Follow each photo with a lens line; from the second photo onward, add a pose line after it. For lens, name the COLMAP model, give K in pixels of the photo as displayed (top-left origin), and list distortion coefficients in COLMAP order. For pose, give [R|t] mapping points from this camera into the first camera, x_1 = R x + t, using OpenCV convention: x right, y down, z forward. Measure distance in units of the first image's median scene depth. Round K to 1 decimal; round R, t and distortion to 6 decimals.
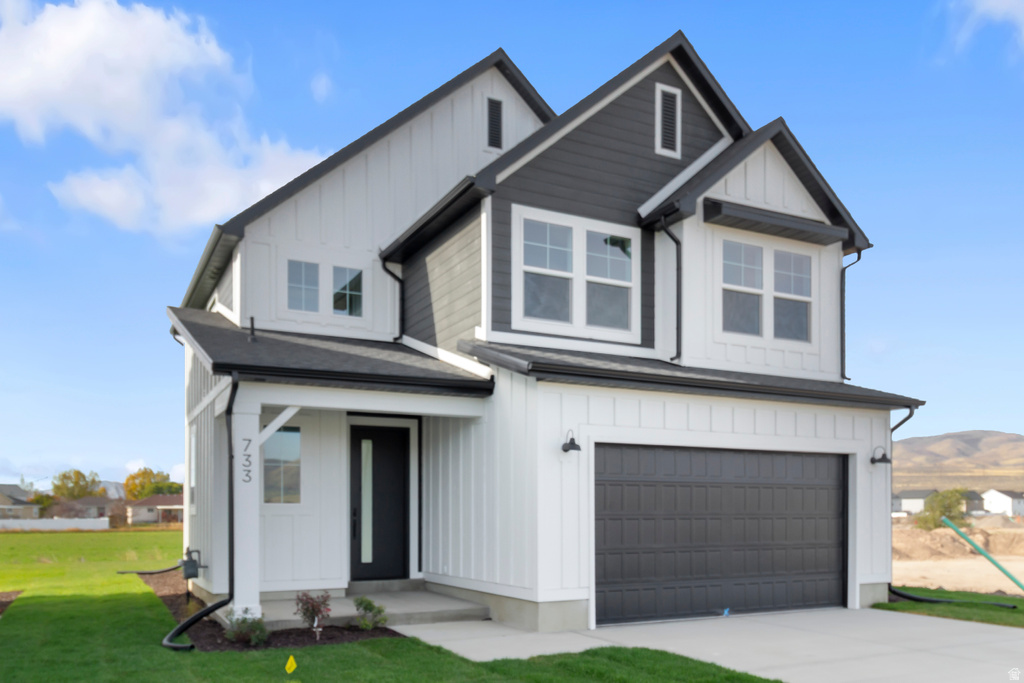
lens RADIAL K [[1045.2, 0, 512.0], [0, 1045.2, 341.5], [0, 0, 1]] dist [-0.005575, -0.000682]
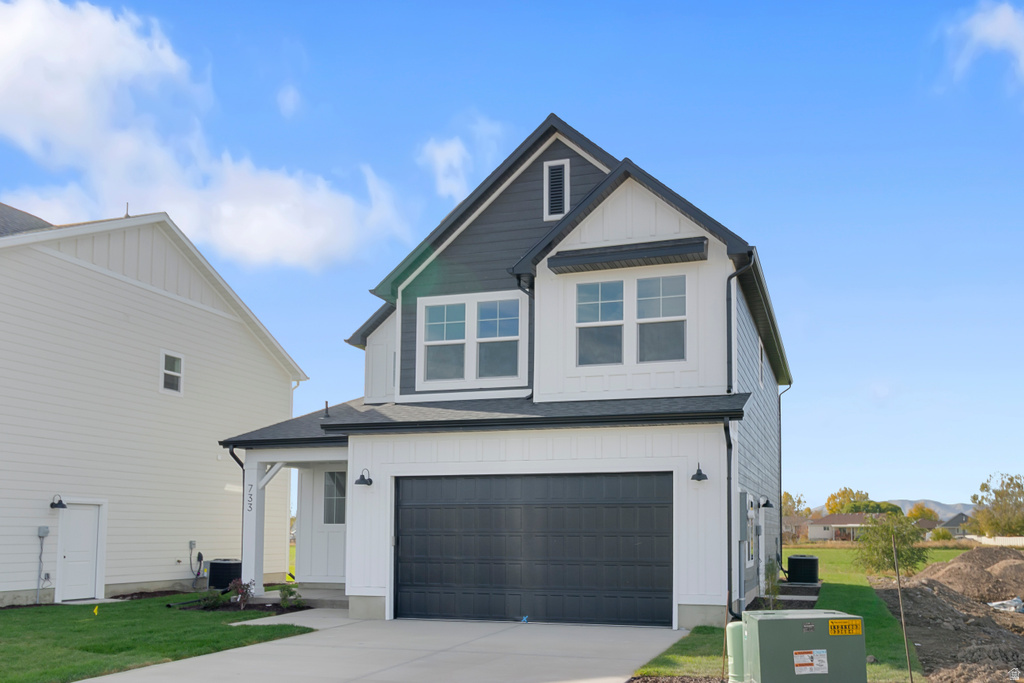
lens RADIAL K [[873.7, 0, 513.5], [0, 873.7, 338.6], [0, 0, 1]] dist [0.008863, -0.000140]
pose [[0.628696, -0.160541, -0.760899, 0.865414], [0.122770, 0.986678, -0.106739, 0.052159], [0.767899, -0.026309, 0.640030, 0.349302]]
